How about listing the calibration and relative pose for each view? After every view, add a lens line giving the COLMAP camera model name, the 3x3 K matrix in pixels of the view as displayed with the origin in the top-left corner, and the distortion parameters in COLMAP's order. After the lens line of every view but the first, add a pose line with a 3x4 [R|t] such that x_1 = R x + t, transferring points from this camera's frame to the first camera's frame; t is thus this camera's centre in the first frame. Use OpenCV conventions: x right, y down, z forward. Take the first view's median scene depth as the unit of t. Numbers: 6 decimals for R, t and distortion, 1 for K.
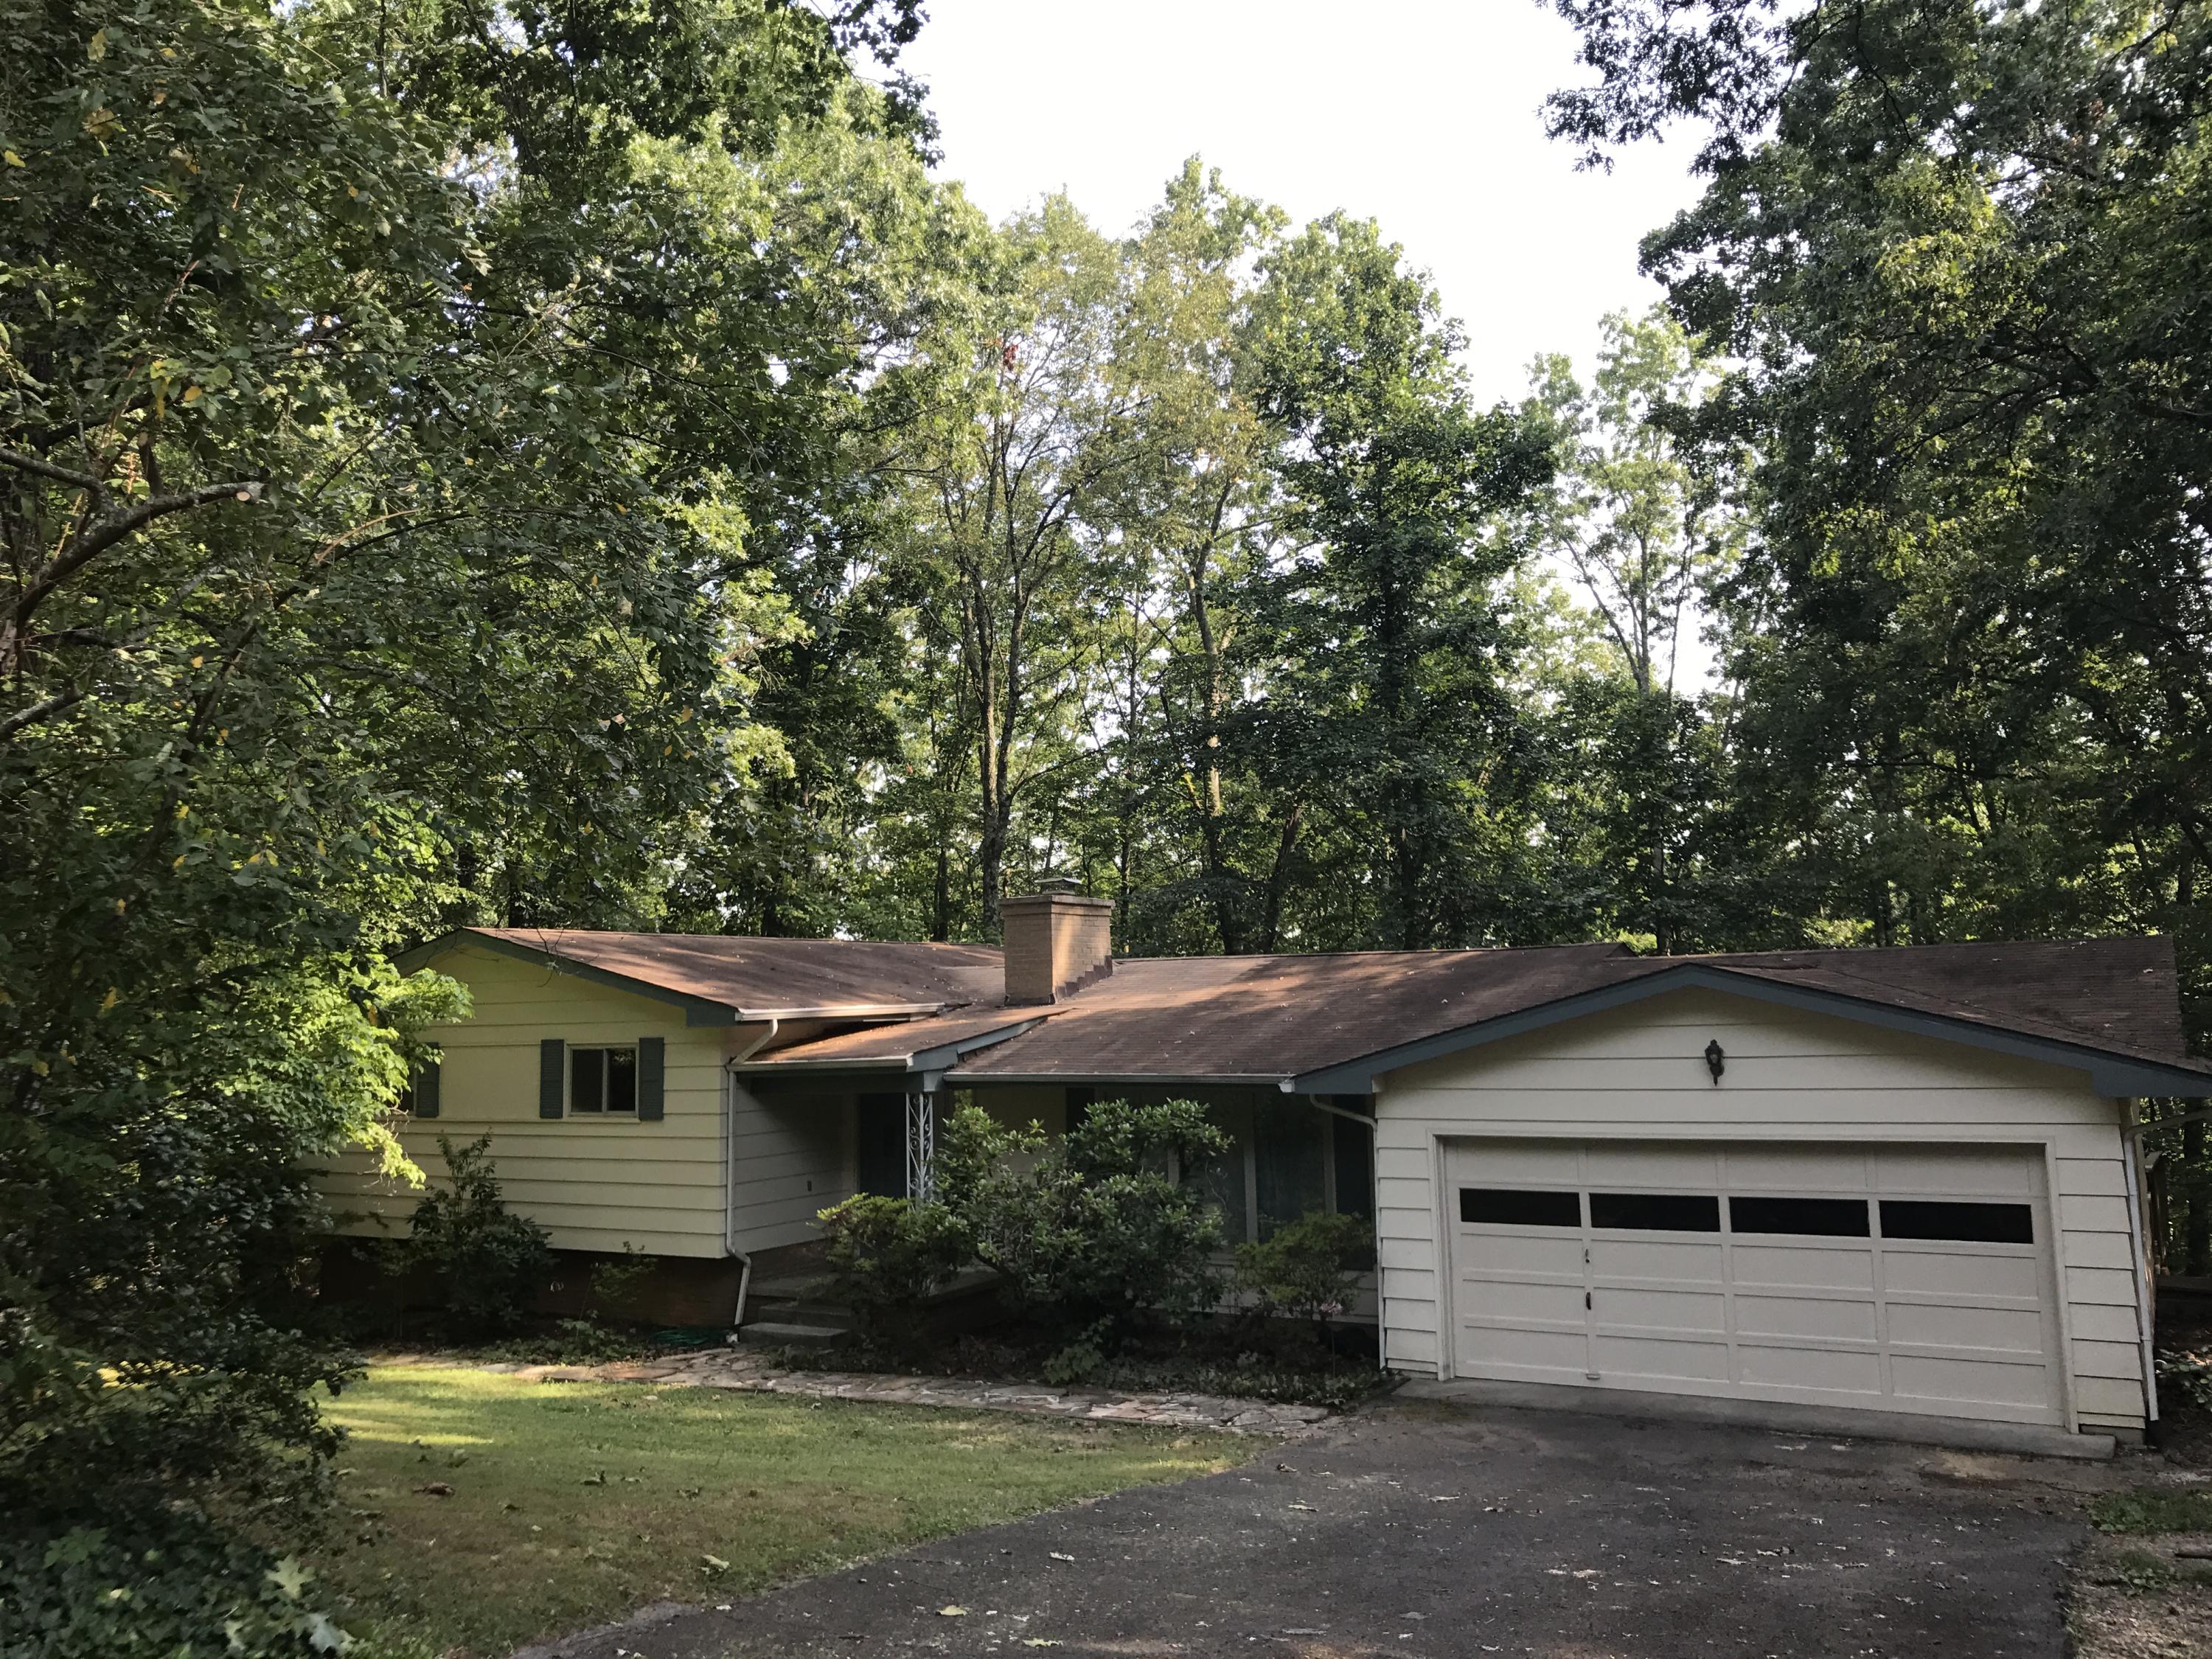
lens RADIAL K [[1828.0, 0, 1109.5], [0, 1828.0, 806.5], [0, 0, 1]] dist [0.017247, -0.017655]
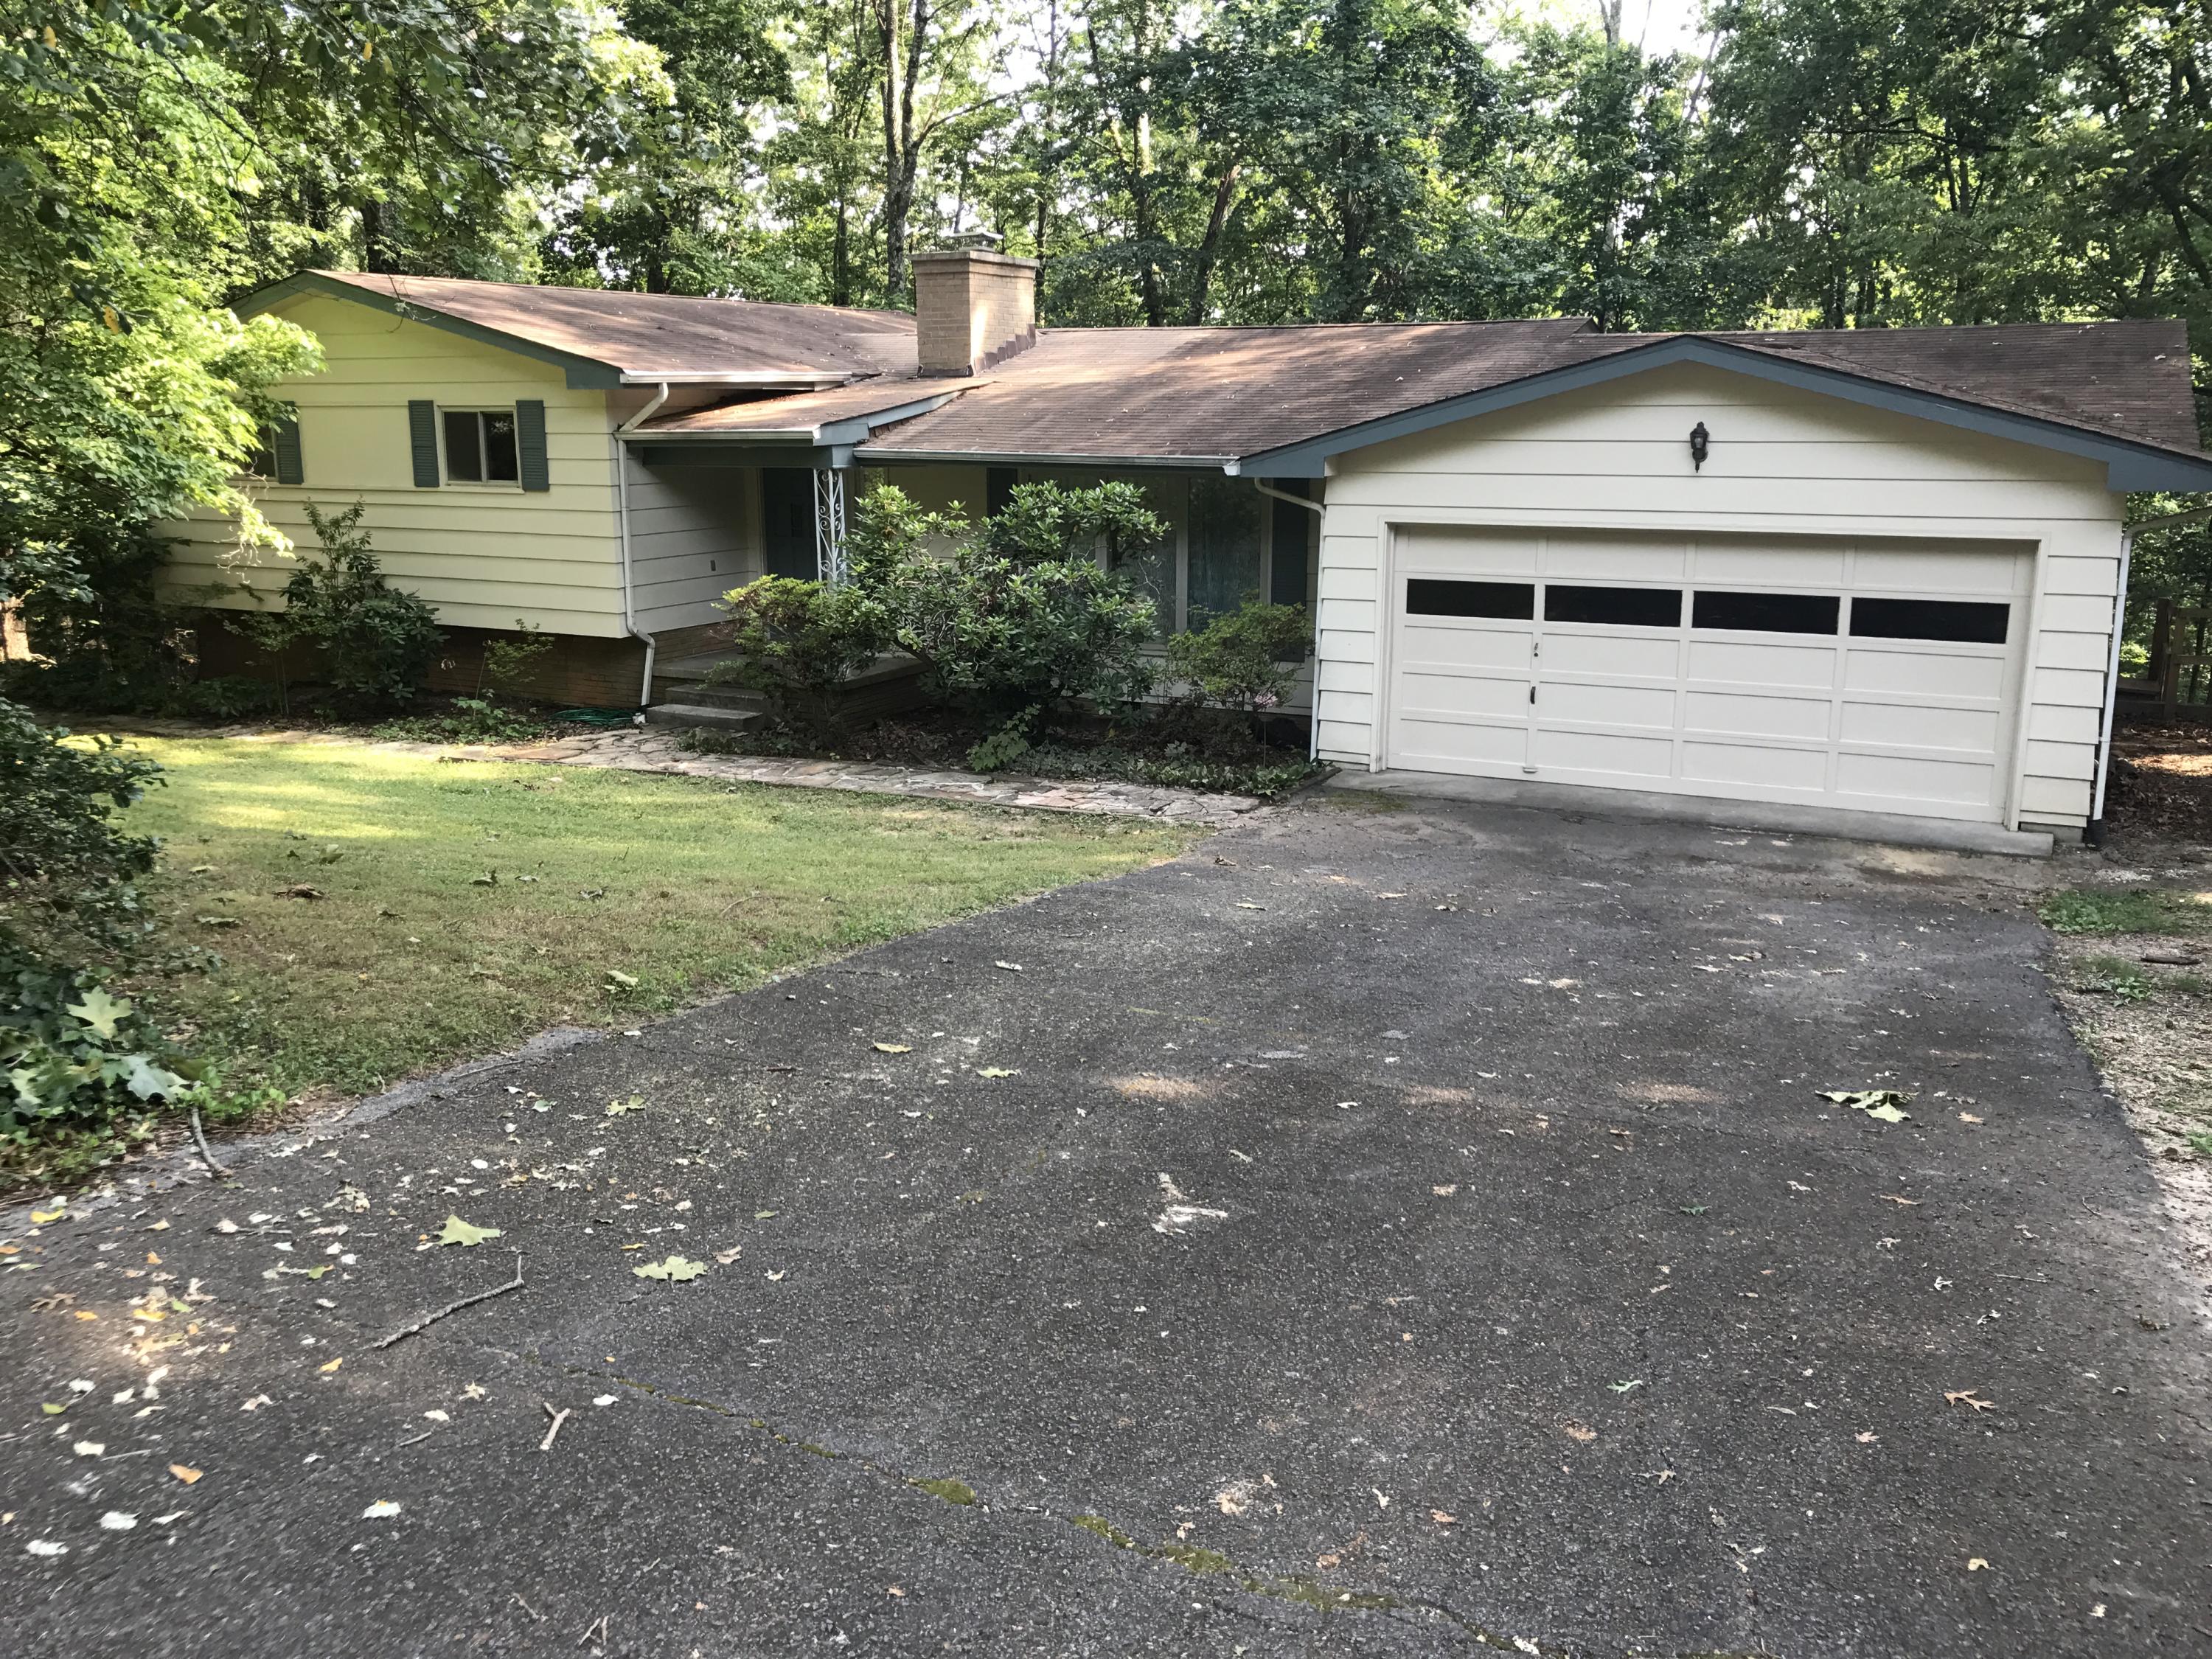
lens RADIAL K [[1801.6, 0, 1104.4], [0, 1801.6, 791.9], [0, 0, 1]] dist [0.117792, -0.252243]
pose [[0.998562, 0.010621, 0.052538, -0.013253], [-0.026847, 0.947463, 0.318738, 0.018268], [-0.046392, -0.319690, 0.946386, 0.084415]]
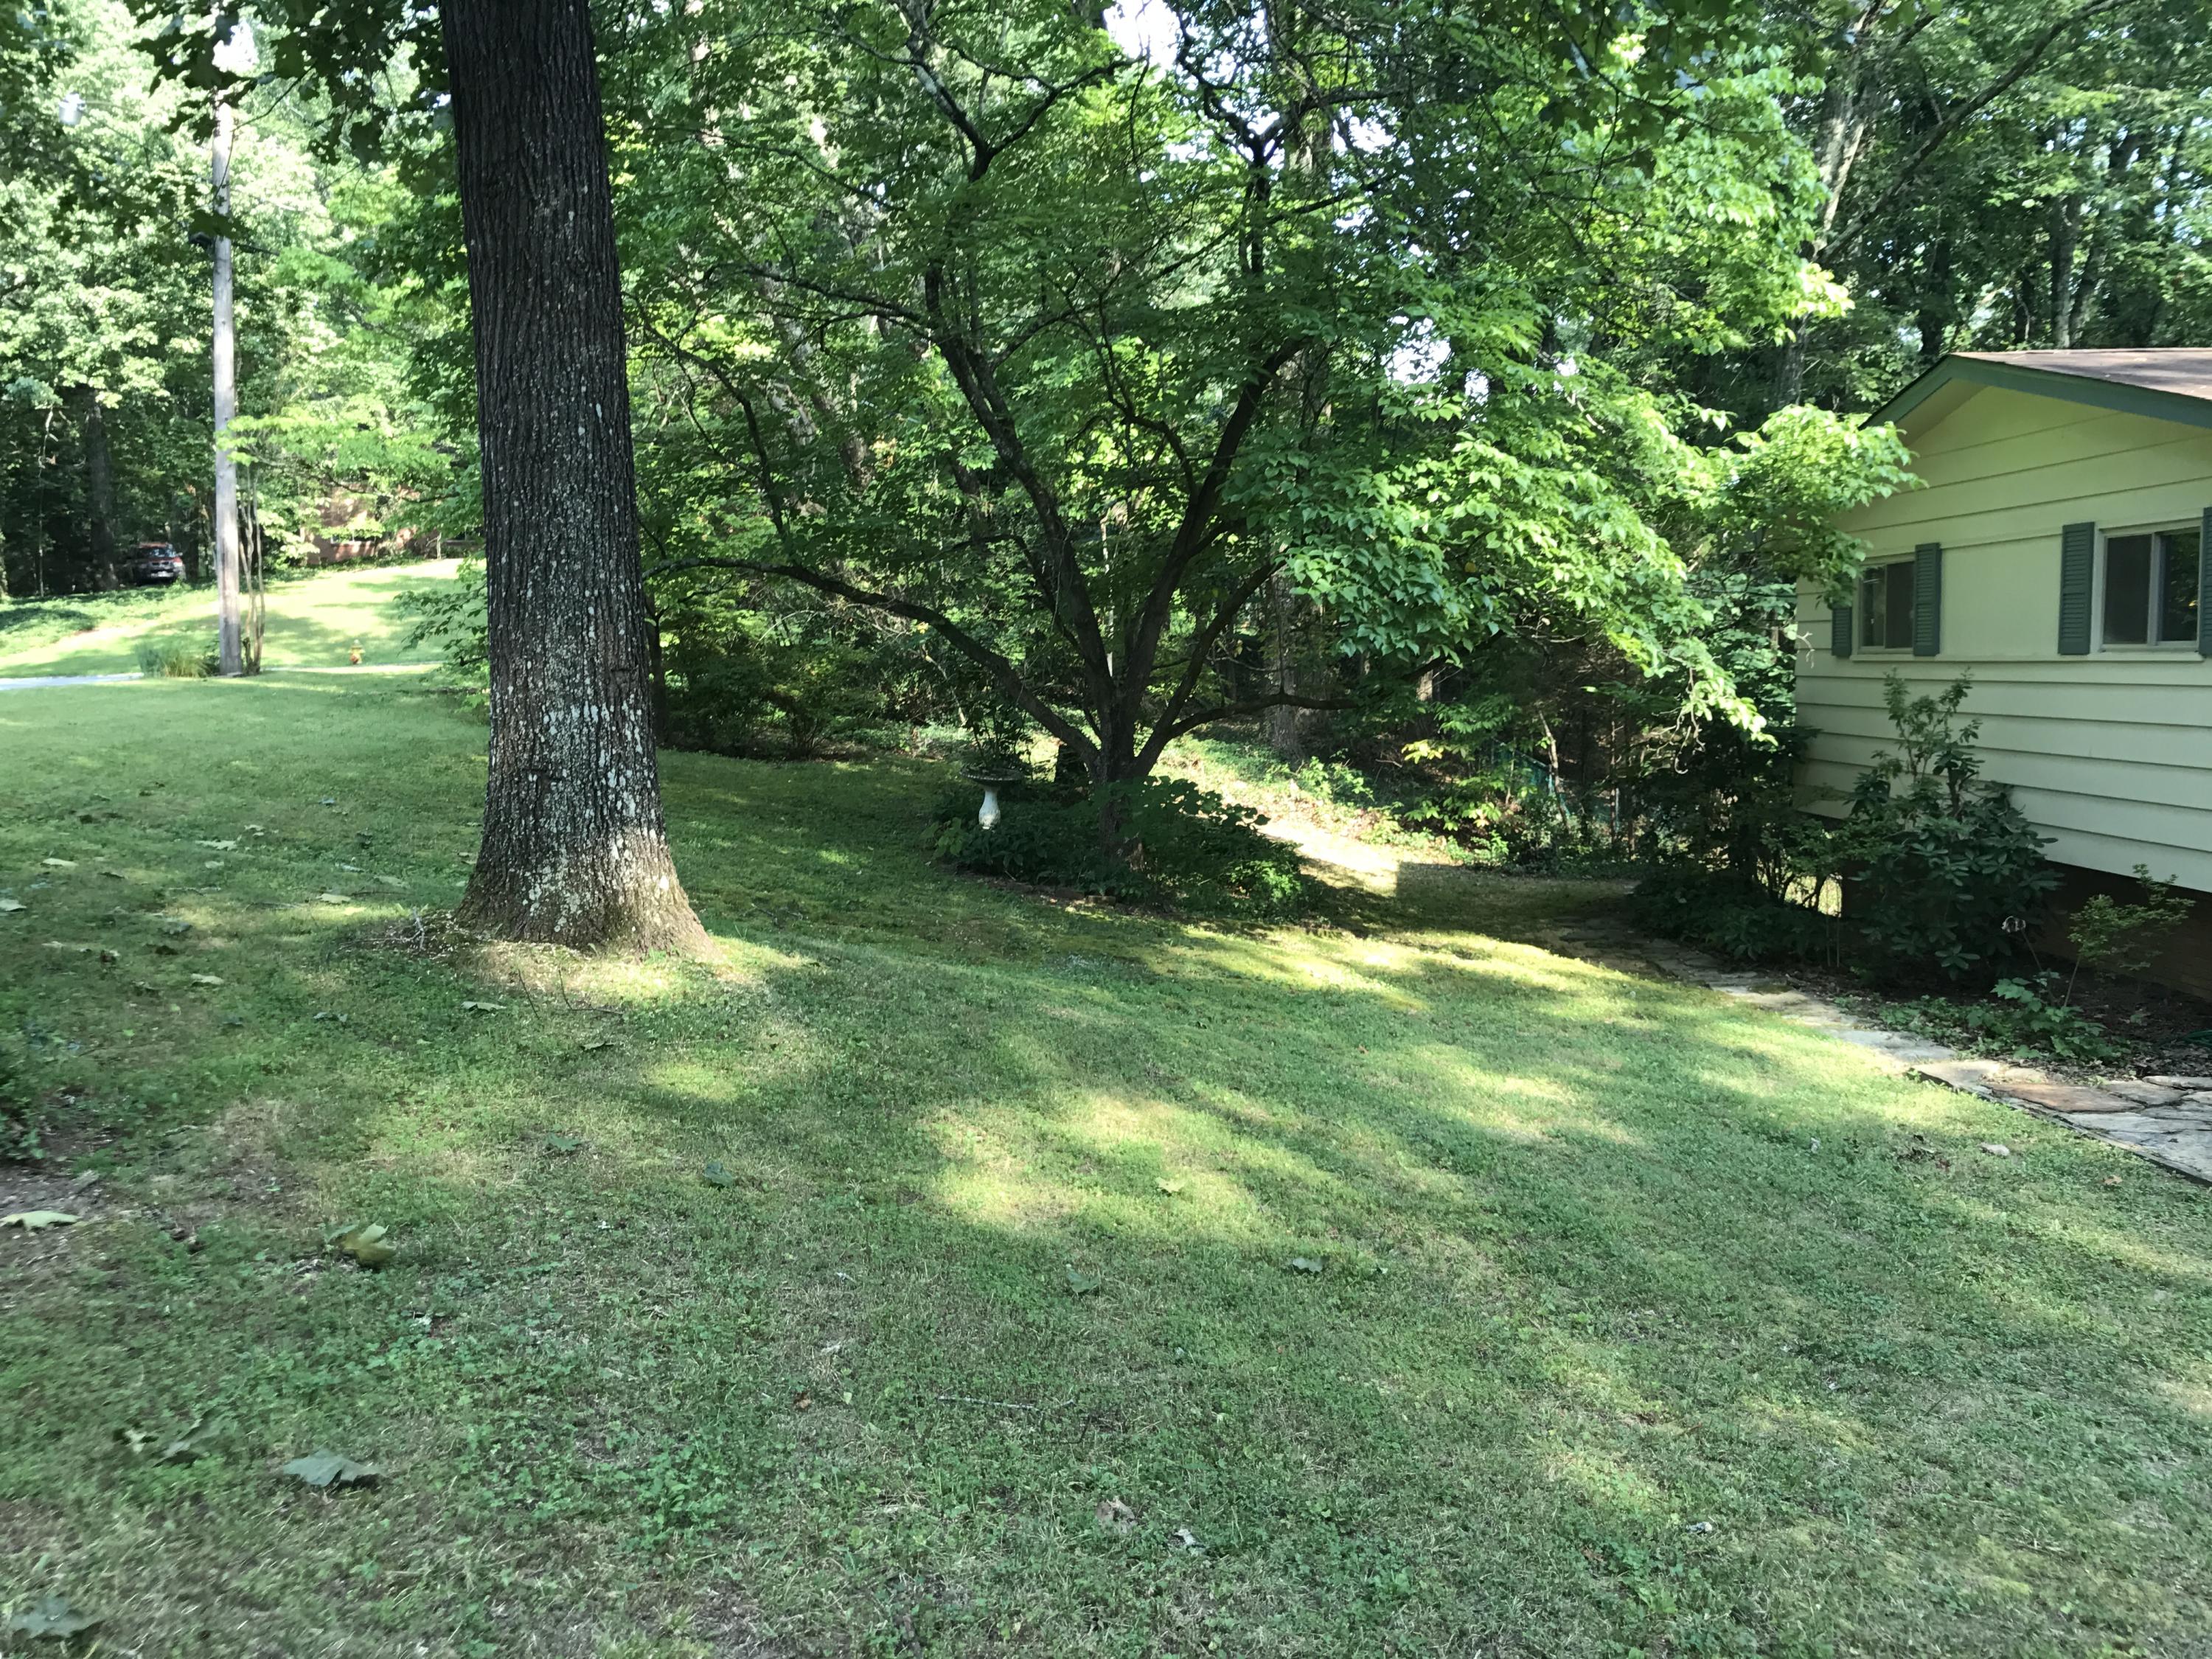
lens RADIAL K [[1828.0, 0, 1109.5], [0, 1828.0, 806.5], [0, 0, 1]] dist [0.017247, -0.017655]
pose [[0.581008, 0.075597, -0.810379, 0.006599], [0.099017, 0.981716, 0.162571, 0.121213], [0.807852, -0.174697, 0.562899, 0.530101]]
